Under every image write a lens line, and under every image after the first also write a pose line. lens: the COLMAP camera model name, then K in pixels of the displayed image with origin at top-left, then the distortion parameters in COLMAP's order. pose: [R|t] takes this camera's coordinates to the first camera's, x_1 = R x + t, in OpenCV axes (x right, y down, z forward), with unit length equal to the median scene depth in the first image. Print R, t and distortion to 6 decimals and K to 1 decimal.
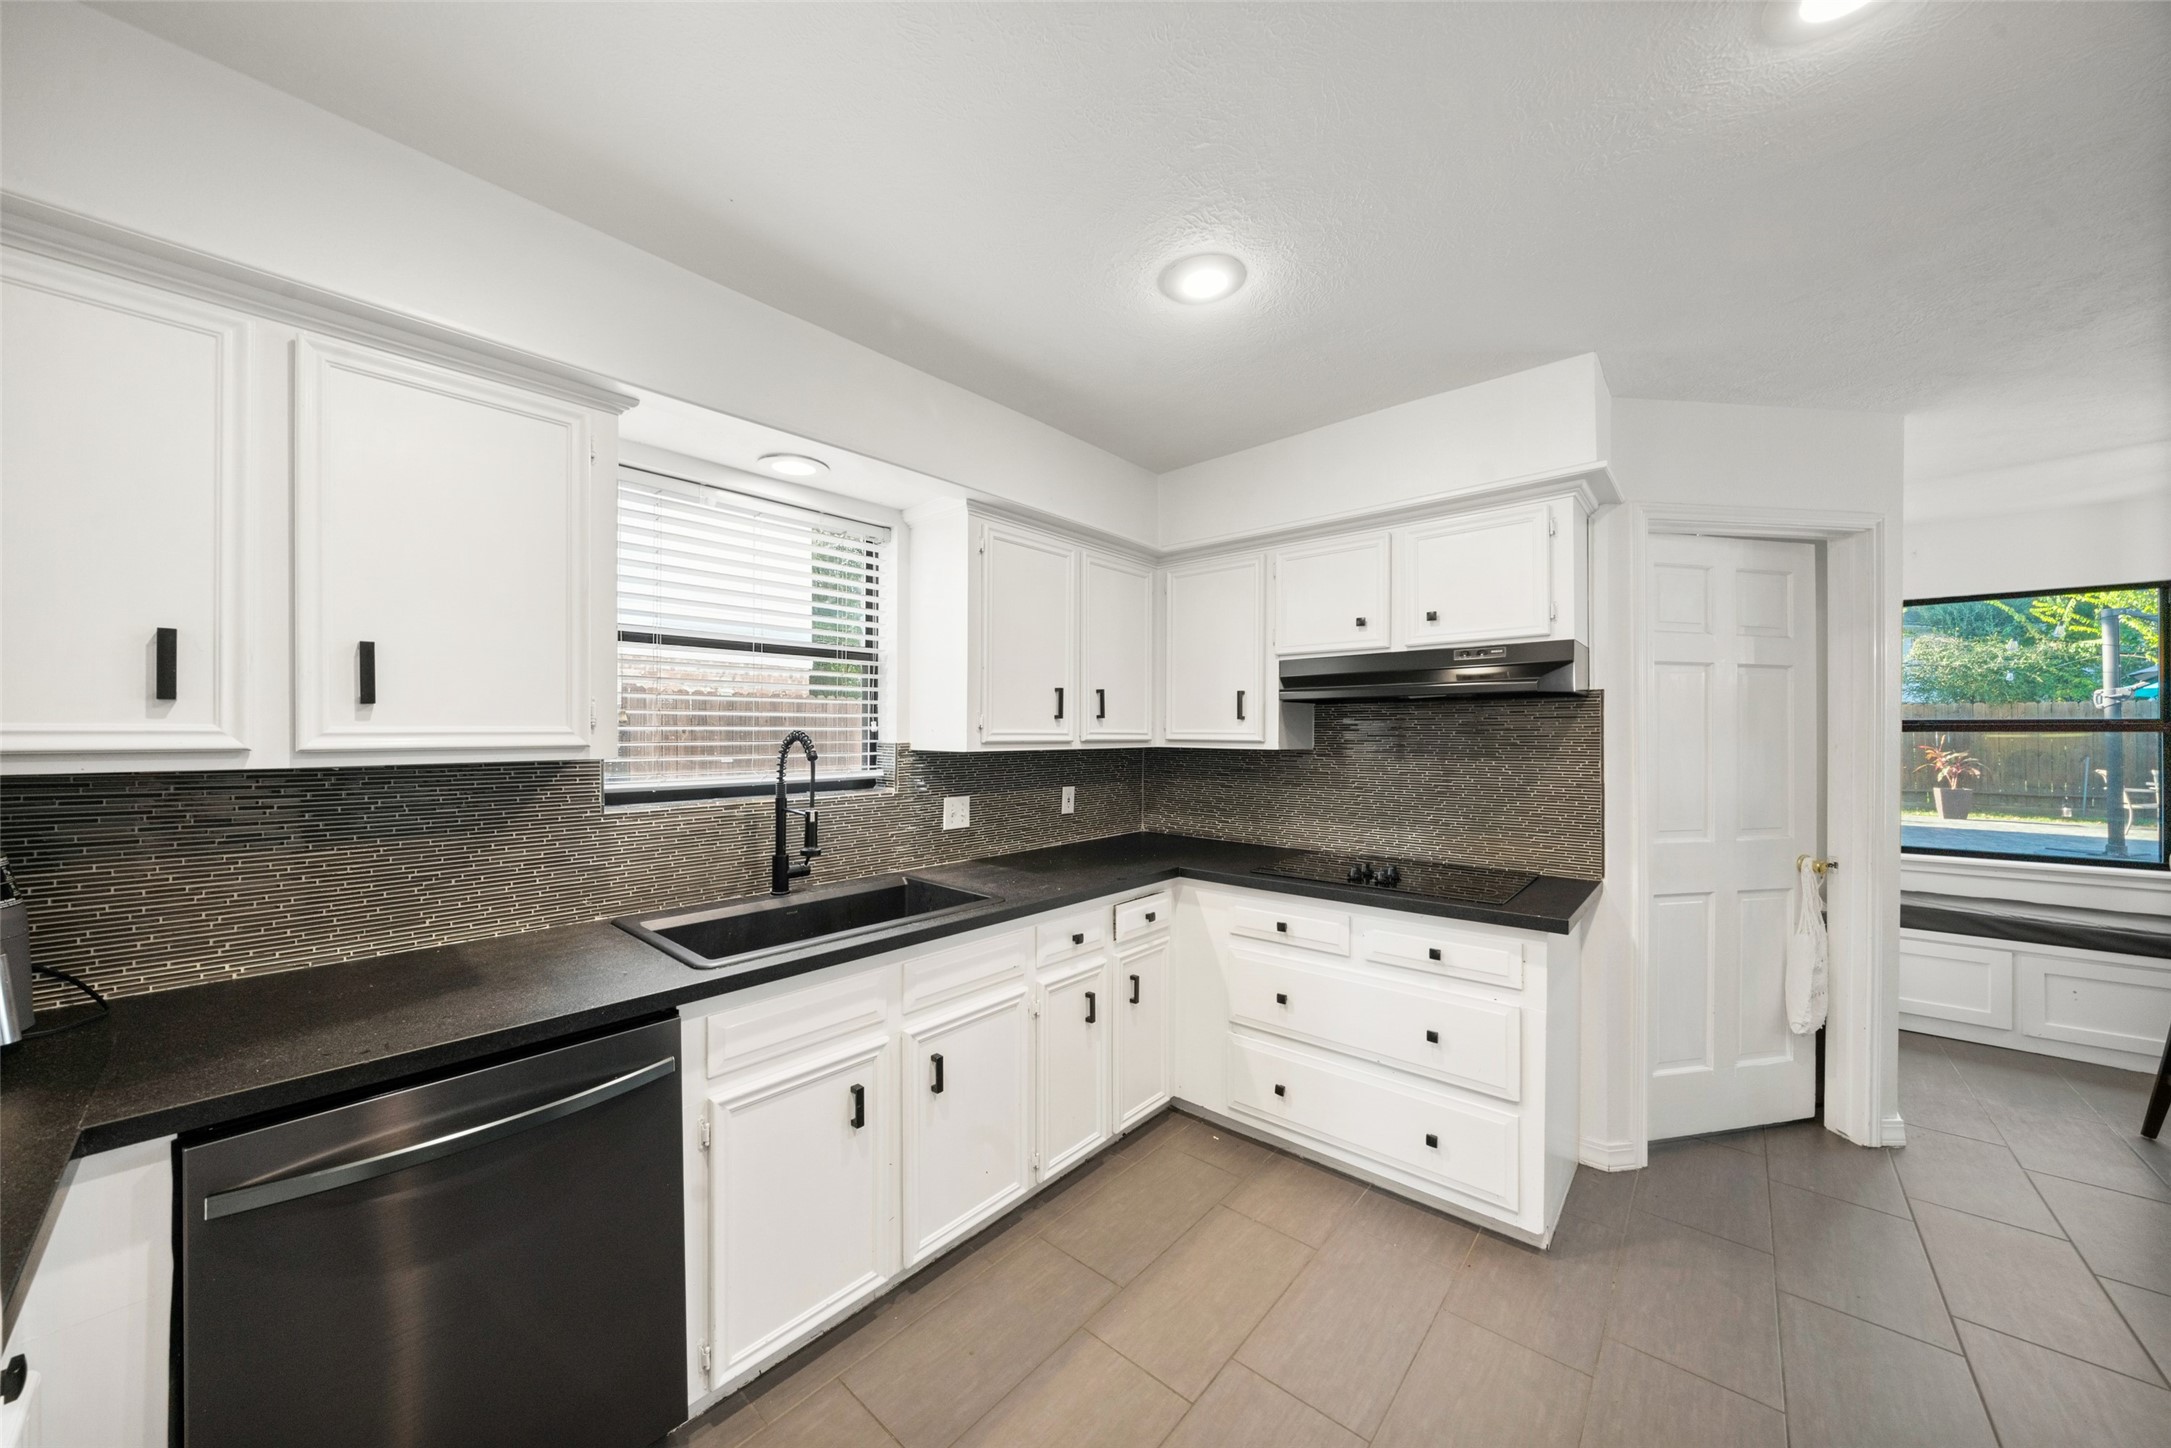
lens RADIAL K [[744.3, 0, 1066.7], [0, 744.3, 735.6], [0, 0, 1]] dist [-0.012504, 0.000056]
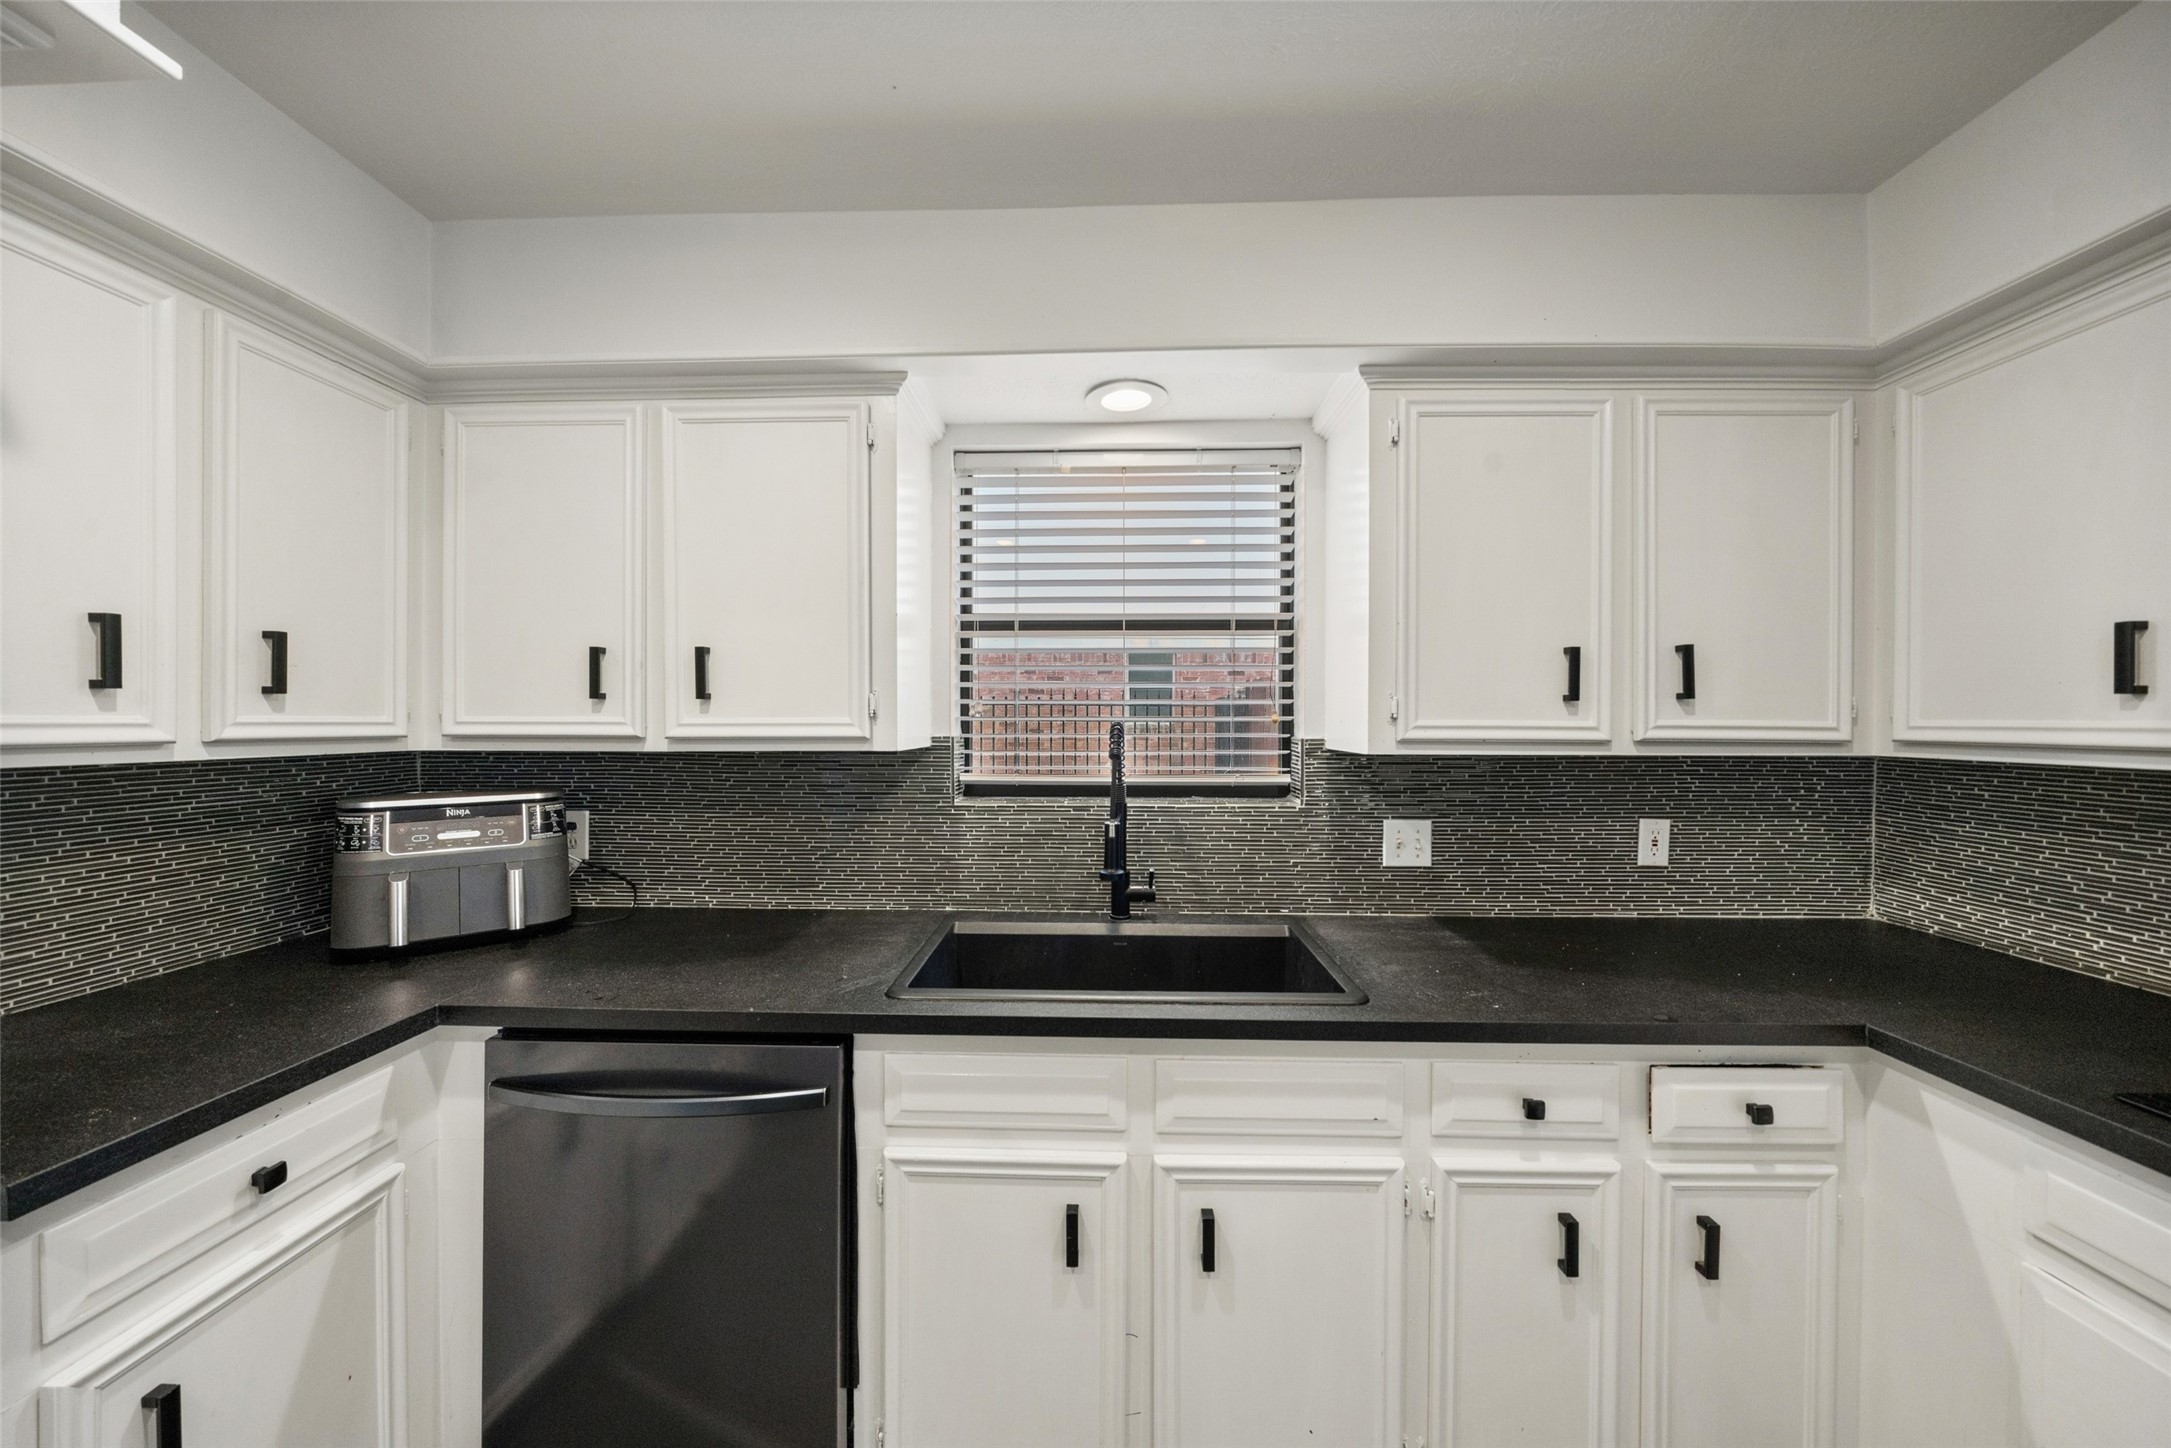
lens RADIAL K [[752.5, 0, 1048.5], [0, 752.5, 726.0], [0, 0, 1]] dist [-0.011217, 0.000219]
pose [[0.646239, 0.006179, -0.763110, 0.182617], [-0.005246, 0.999980, 0.003655, -0.004142], [0.763117, 0.001641, 0.646258, 0.349246]]
